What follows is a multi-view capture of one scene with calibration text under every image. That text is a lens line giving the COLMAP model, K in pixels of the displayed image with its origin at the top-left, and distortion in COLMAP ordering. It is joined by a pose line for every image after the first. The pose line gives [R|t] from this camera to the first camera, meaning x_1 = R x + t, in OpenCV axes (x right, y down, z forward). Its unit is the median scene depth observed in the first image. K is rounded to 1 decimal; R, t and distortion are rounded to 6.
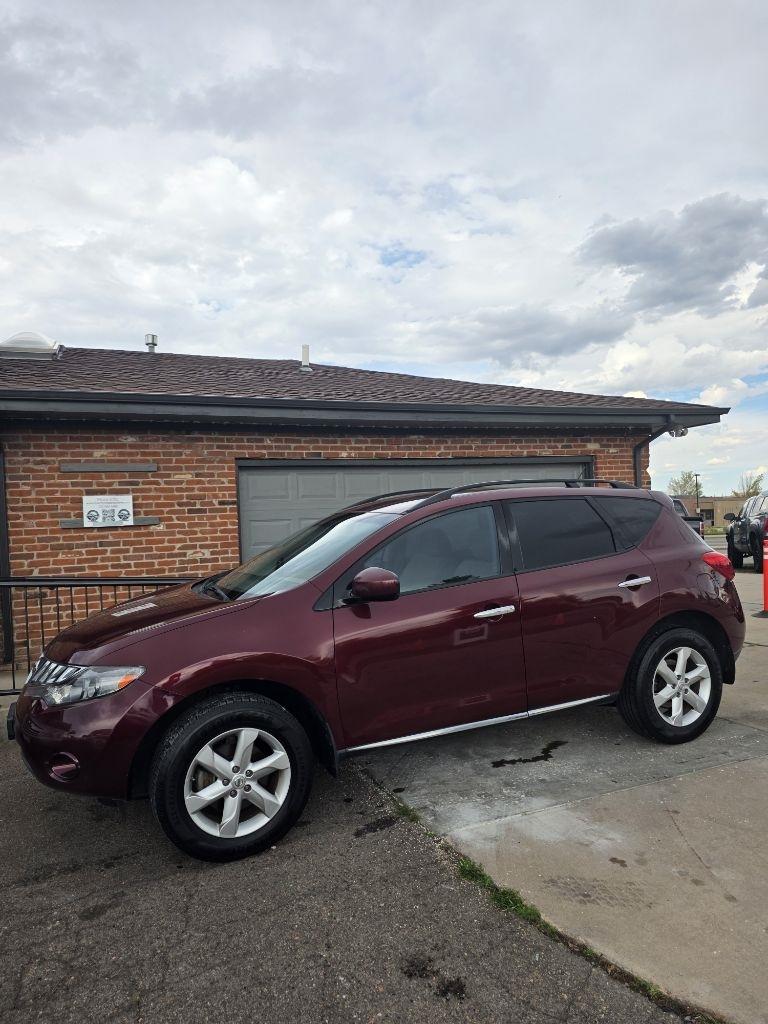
lens RADIAL K [[678.2, 0, 372.4], [0, 678.2, 536.6], [0, 0, 1]] dist [0.064867, -0.063985]
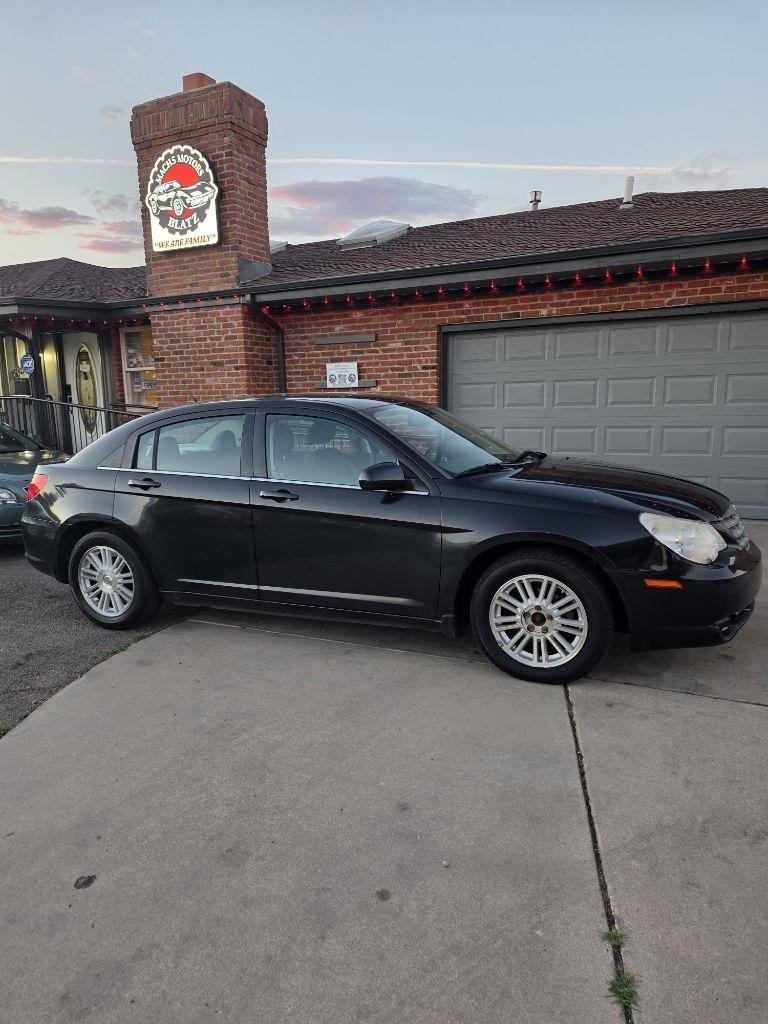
lens RADIAL K [[678.2, 0, 381.0], [0, 678.2, 525.6], [0, 0, 1]] dist [0.064867, -0.063985]
pose [[0.658008, 0.165399, -0.734622, 0.616035], [-0.019679, 0.979023, 0.202800, -0.020943], [0.752754, -0.118987, 0.647459, 0.190646]]
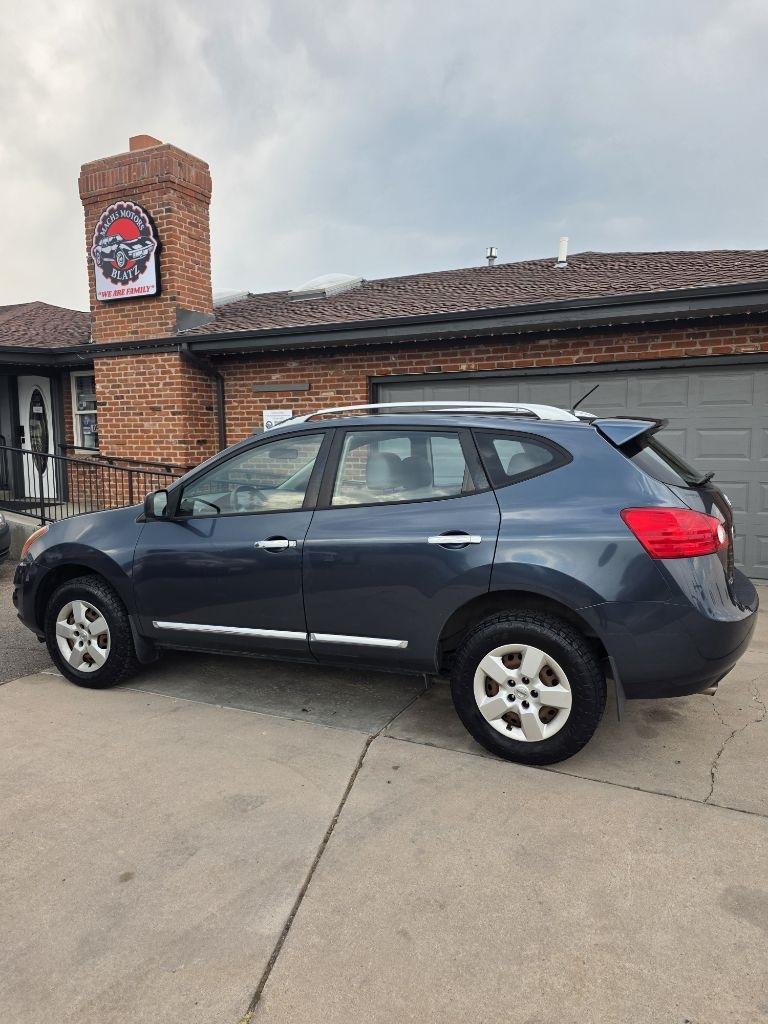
lens RADIAL K [[678.2, 0, 397.1], [0, 678.2, 519.9], [0, 0, 1]] dist [0.064867, -0.063985]
pose [[0.662071, 0.127144, -0.738578, 0.712384], [-0.034030, 0.989588, 0.139849, -0.040320], [0.748668, -0.067456, 0.659504, 0.292373]]
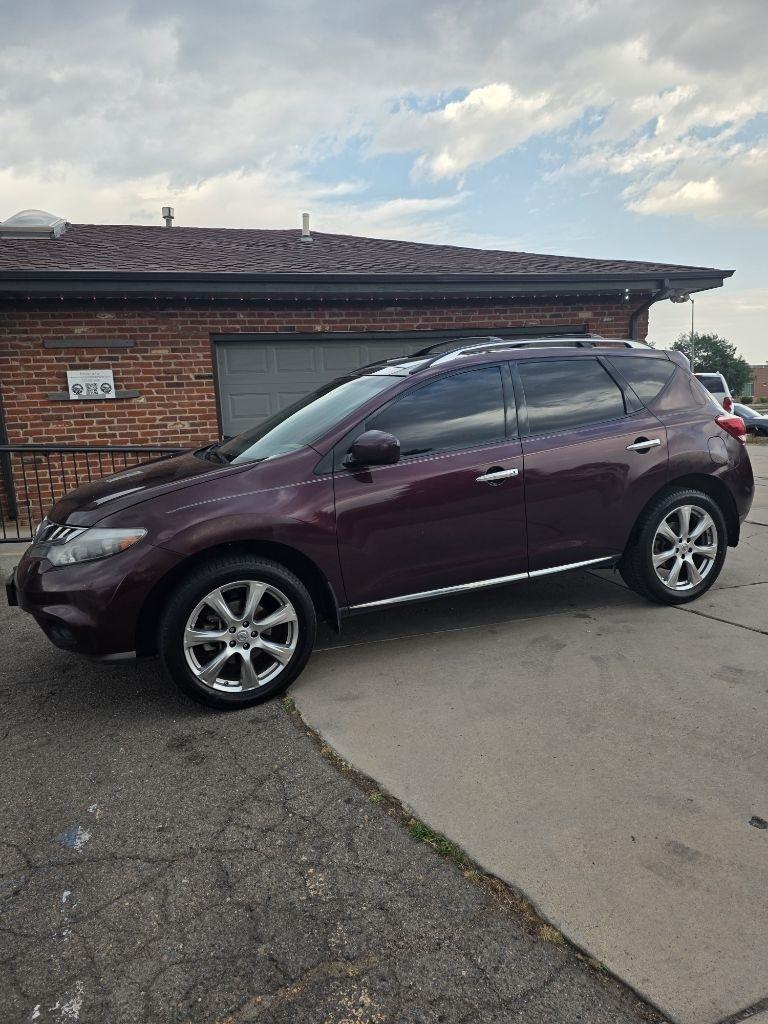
lens RADIAL K [[678.2, 0, 379.8], [0, 678.2, 515.4], [0, 0, 1]] dist [0.064867, -0.063985]
pose [[0.993663, 0.015200, -0.111367, 0.186825], [0.001708, 0.988658, 0.150172, 0.004904], [0.112386, -0.149411, 0.982367, -0.048710]]
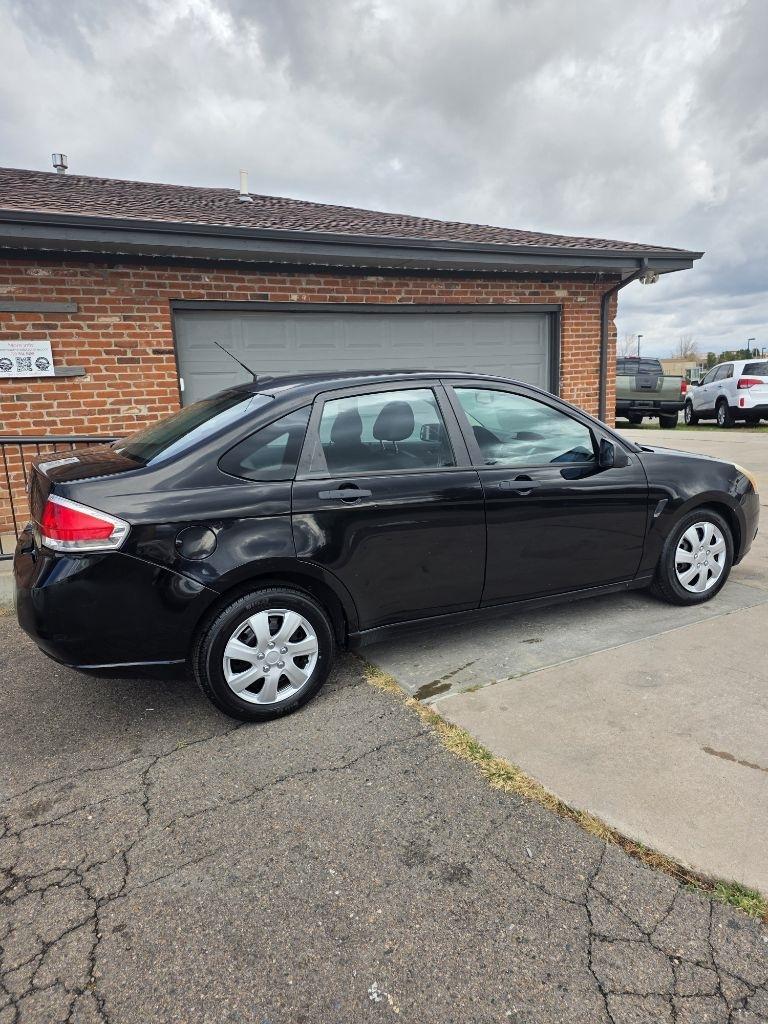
lens RADIAL K [[678.2, 0, 378.9], [0, 678.2, 522.7], [0, 0, 1]] dist [0.064867, -0.063985]
pose [[0.995925, -0.018546, 0.088257, -0.017557], [0.002811, 0.984535, 0.175164, 0.014696], [-0.090140, -0.174203, 0.980575, 0.066417]]
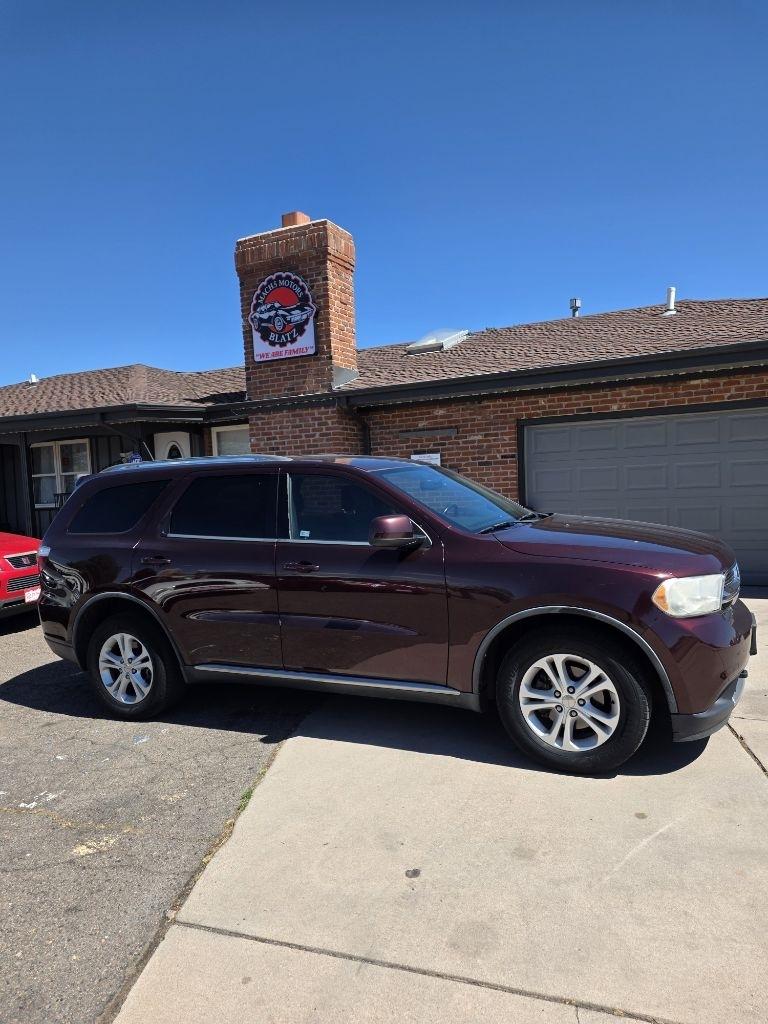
lens RADIAL K [[678.2, 0, 396.7], [0, 678.2, 530.0], [0, 0, 1]] dist [0.064867, -0.063985]
pose [[0.664824, 0.064139, -0.744241, 0.597662], [0.002122, 0.996141, 0.087744, -0.025883], [0.746997, -0.059914, 0.662122, 0.021762]]
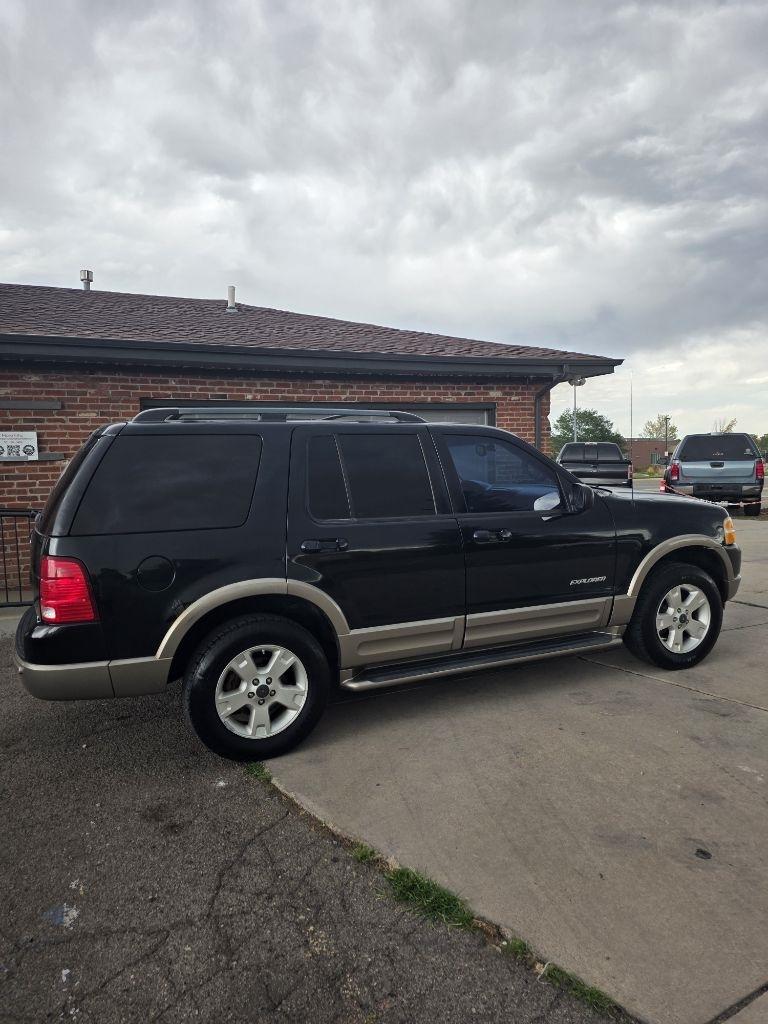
lens RADIAL K [[678.2, 0, 380.5], [0, 678.2, 514.5], [0, 0, 1]] dist [0.064867, -0.063985]
pose [[0.999325, 0.014885, 0.033599, 0.142152], [-0.016813, 0.998185, 0.057830, -0.003162], [-0.032678, -0.058356, 0.997761, -0.083242]]
